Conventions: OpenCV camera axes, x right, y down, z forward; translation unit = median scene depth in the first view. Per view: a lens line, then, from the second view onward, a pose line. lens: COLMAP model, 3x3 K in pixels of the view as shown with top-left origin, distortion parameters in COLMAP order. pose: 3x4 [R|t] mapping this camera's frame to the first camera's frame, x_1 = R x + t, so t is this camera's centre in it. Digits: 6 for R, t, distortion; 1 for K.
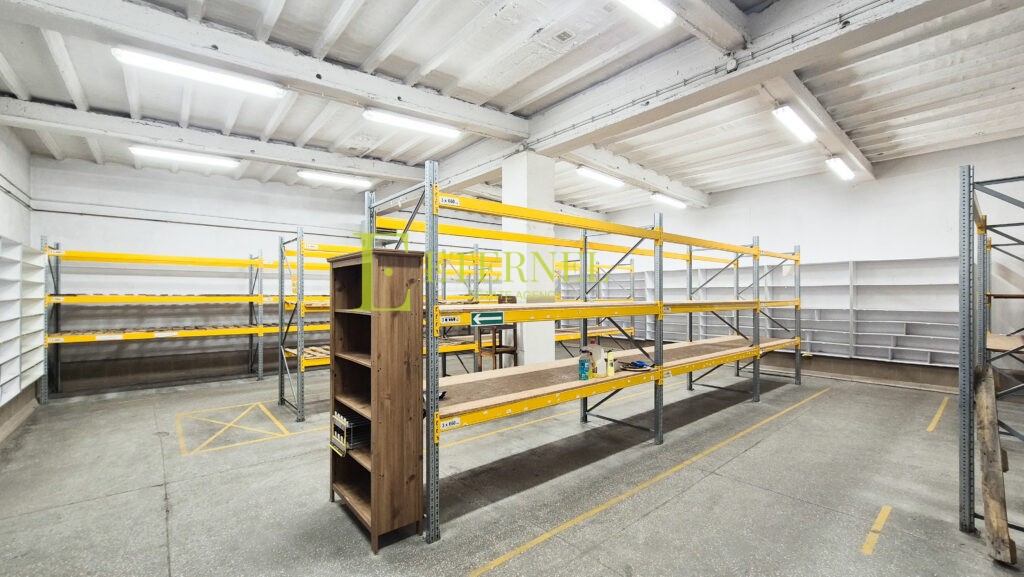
lens RADIAL K [[428.7, 0, 512.0], [0, 428.7, 288.5], [0, 0, 1]] dist [-0.000701, 0.000115]
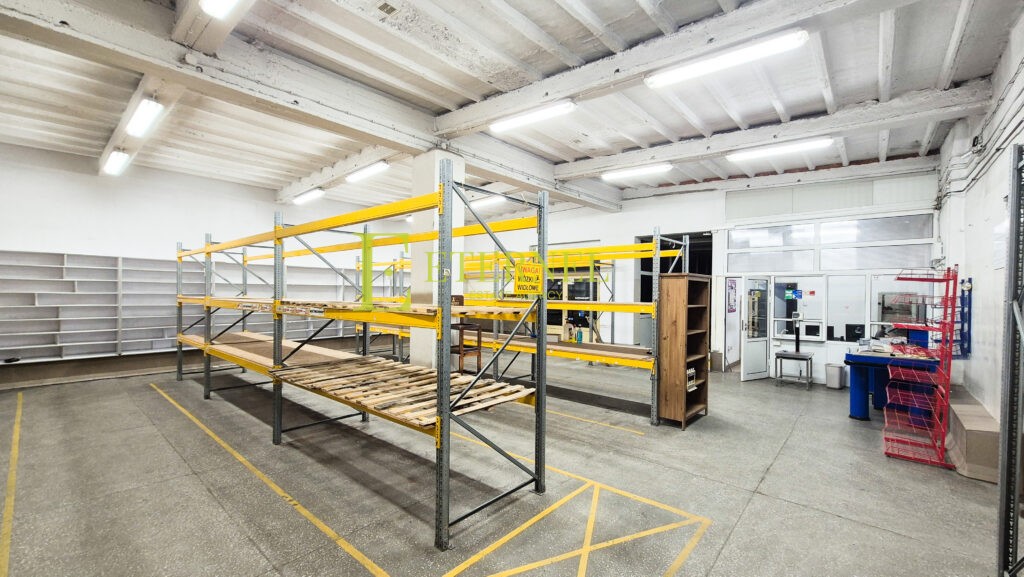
lens RADIAL K [[428.7, 0, 512.0], [0, 428.7, 288.5], [0, 0, 1]] dist [-0.000701, 0.000115]
pose [[-0.172953, 0.007674, 0.984900, -1.407371], [-0.028243, 0.999520, -0.012748, 0.014203], [-0.984525, -0.030021, -0.172654, 1.446315]]
